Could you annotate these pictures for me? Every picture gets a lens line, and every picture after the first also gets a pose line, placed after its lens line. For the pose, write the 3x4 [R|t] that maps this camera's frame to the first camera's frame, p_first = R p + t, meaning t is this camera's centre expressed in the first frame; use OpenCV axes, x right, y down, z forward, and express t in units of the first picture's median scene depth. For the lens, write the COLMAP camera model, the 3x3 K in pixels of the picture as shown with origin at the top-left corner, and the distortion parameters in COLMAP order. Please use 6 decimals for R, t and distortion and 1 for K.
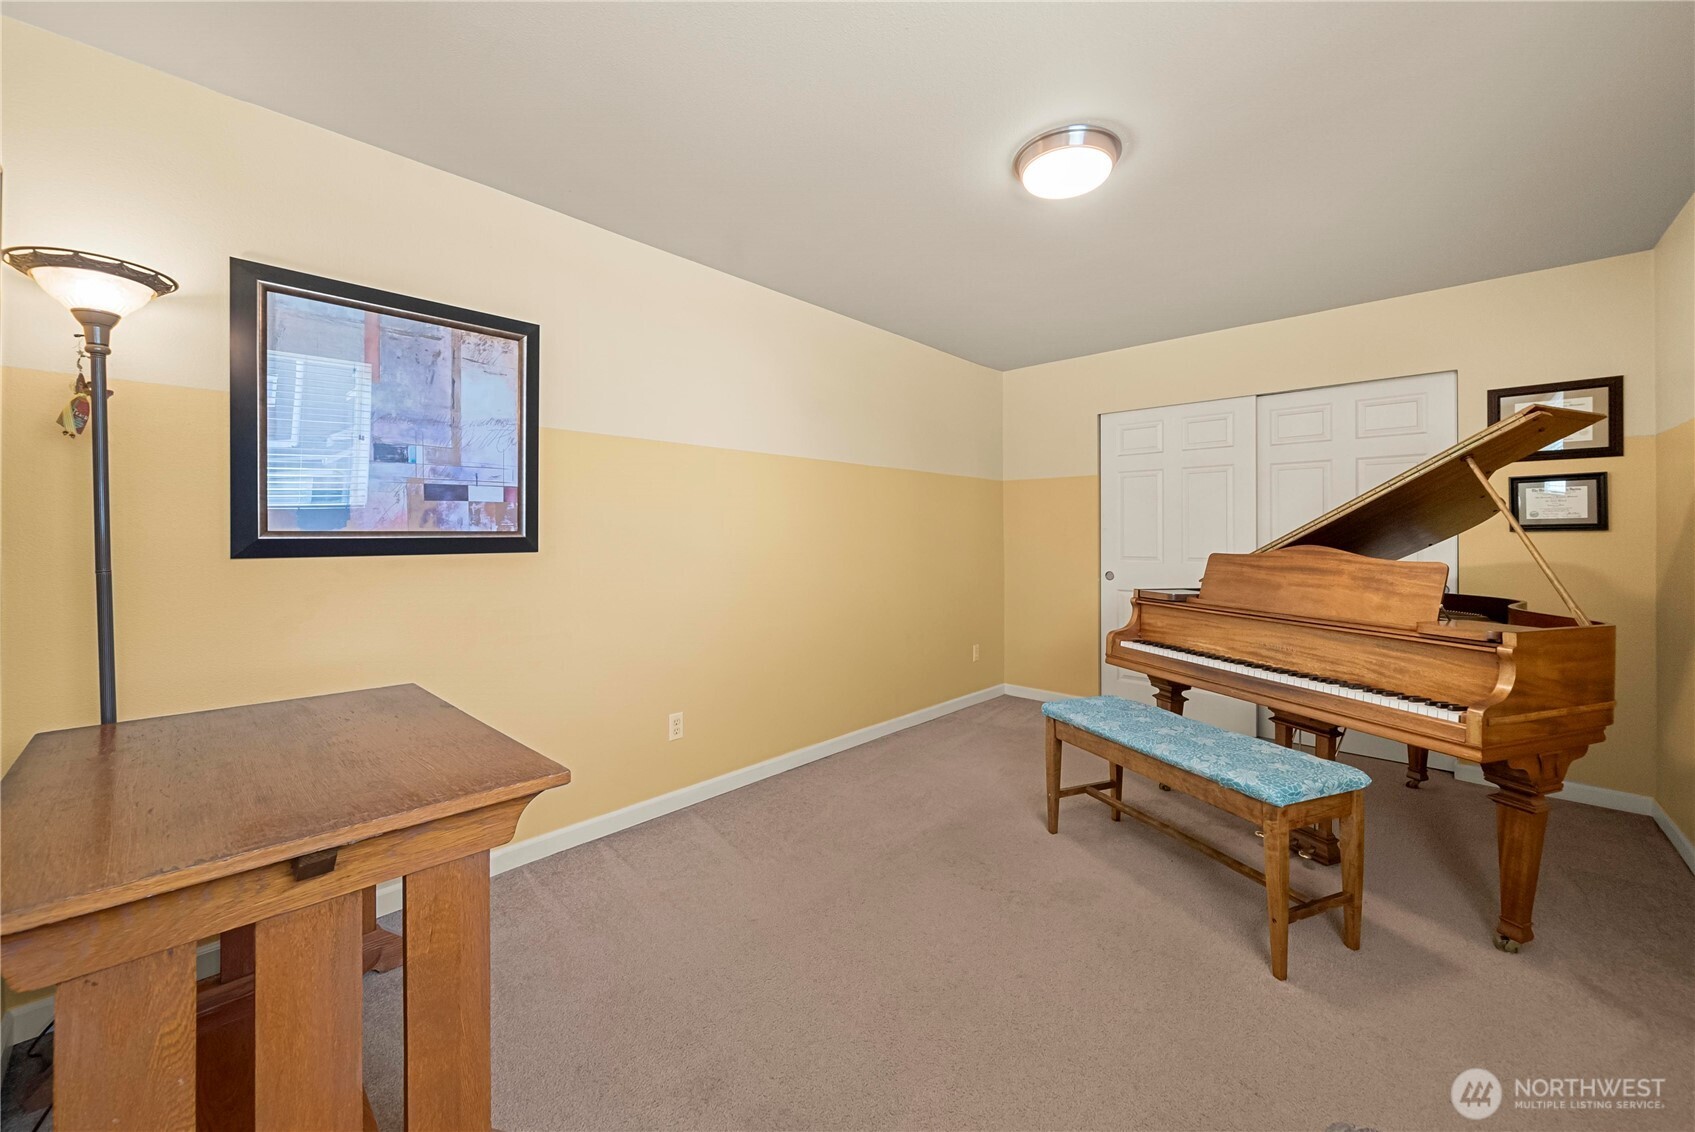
lens RADIAL K [[660.8, 0, 849.8], [0, 660.8, 532.2], [0, 0, 1]] dist [-0.001772, -0.000307]
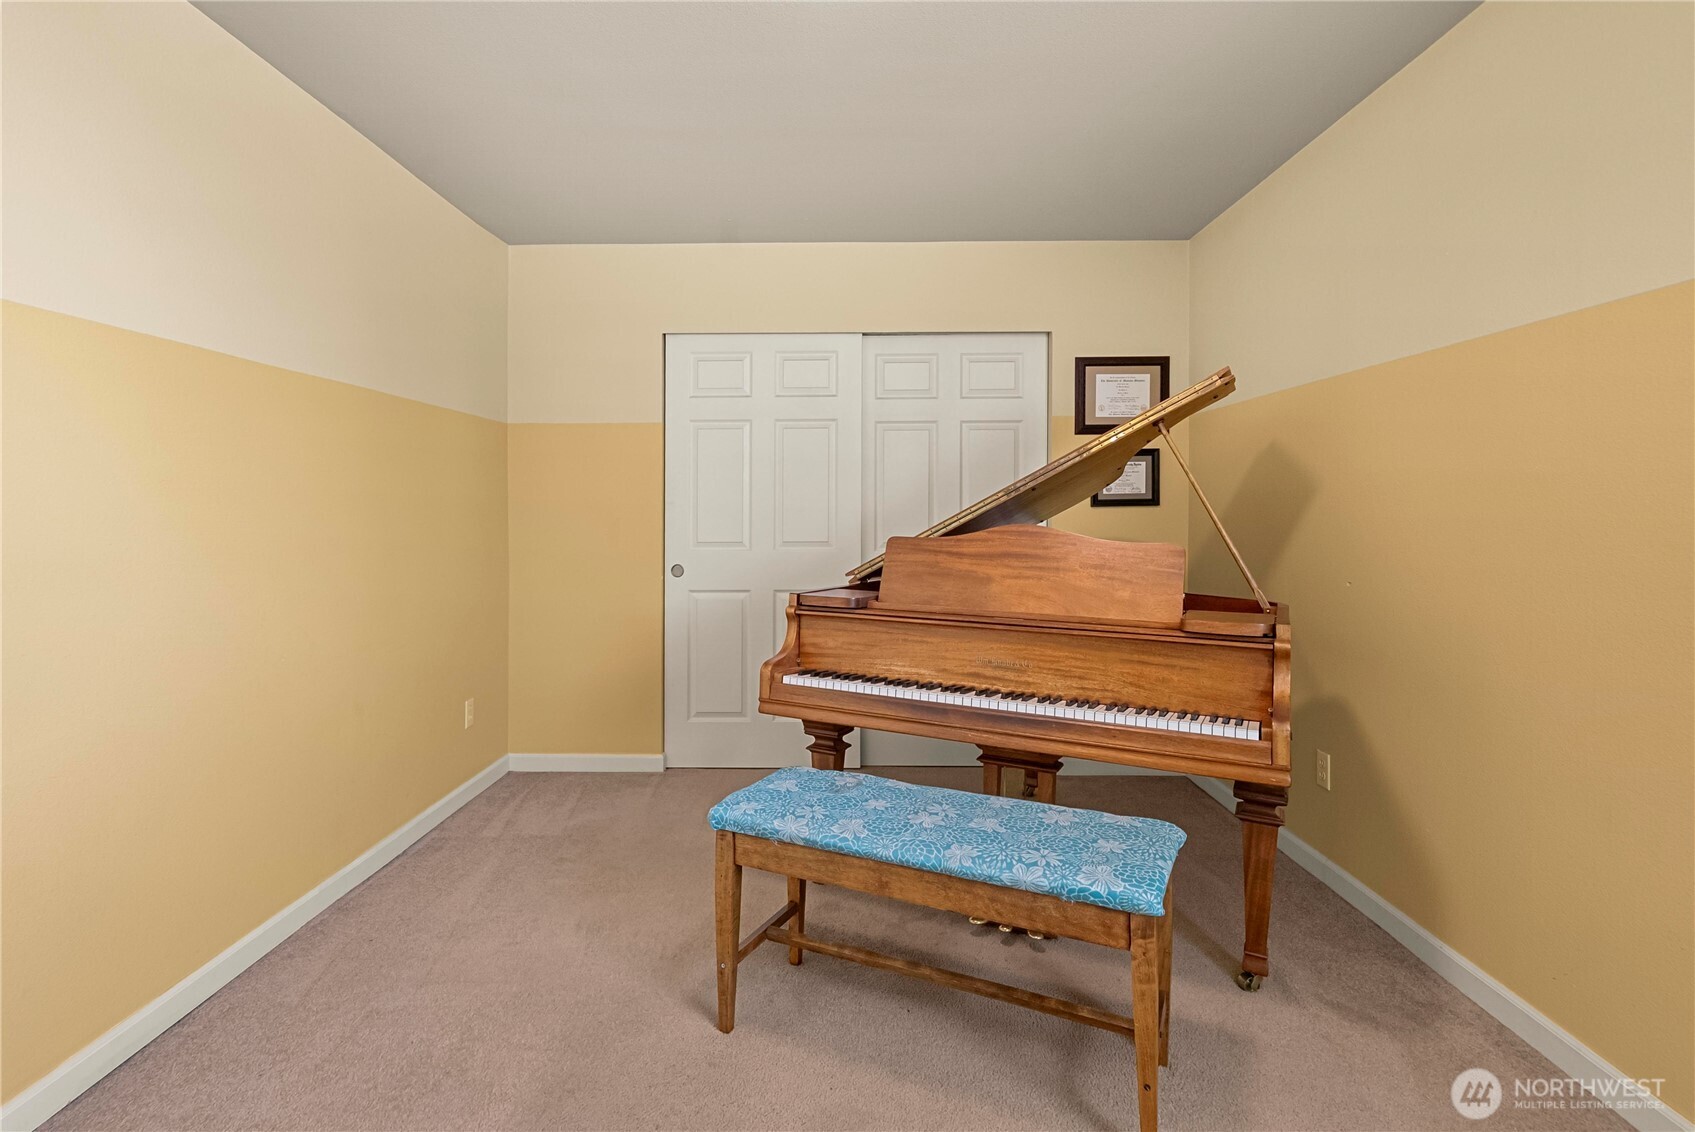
lens RADIAL K [[853.2, 0, 847.0], [0, 853.2, 501.1], [0, 0, 1]] dist [-0.002609, 0.000062]
pose [[0.746173, 0.005610, 0.665729, -0.108656], [-0.000755, 0.999971, -0.007581, 0.000313], [-0.665752, 0.005154, 0.746155, 0.368687]]
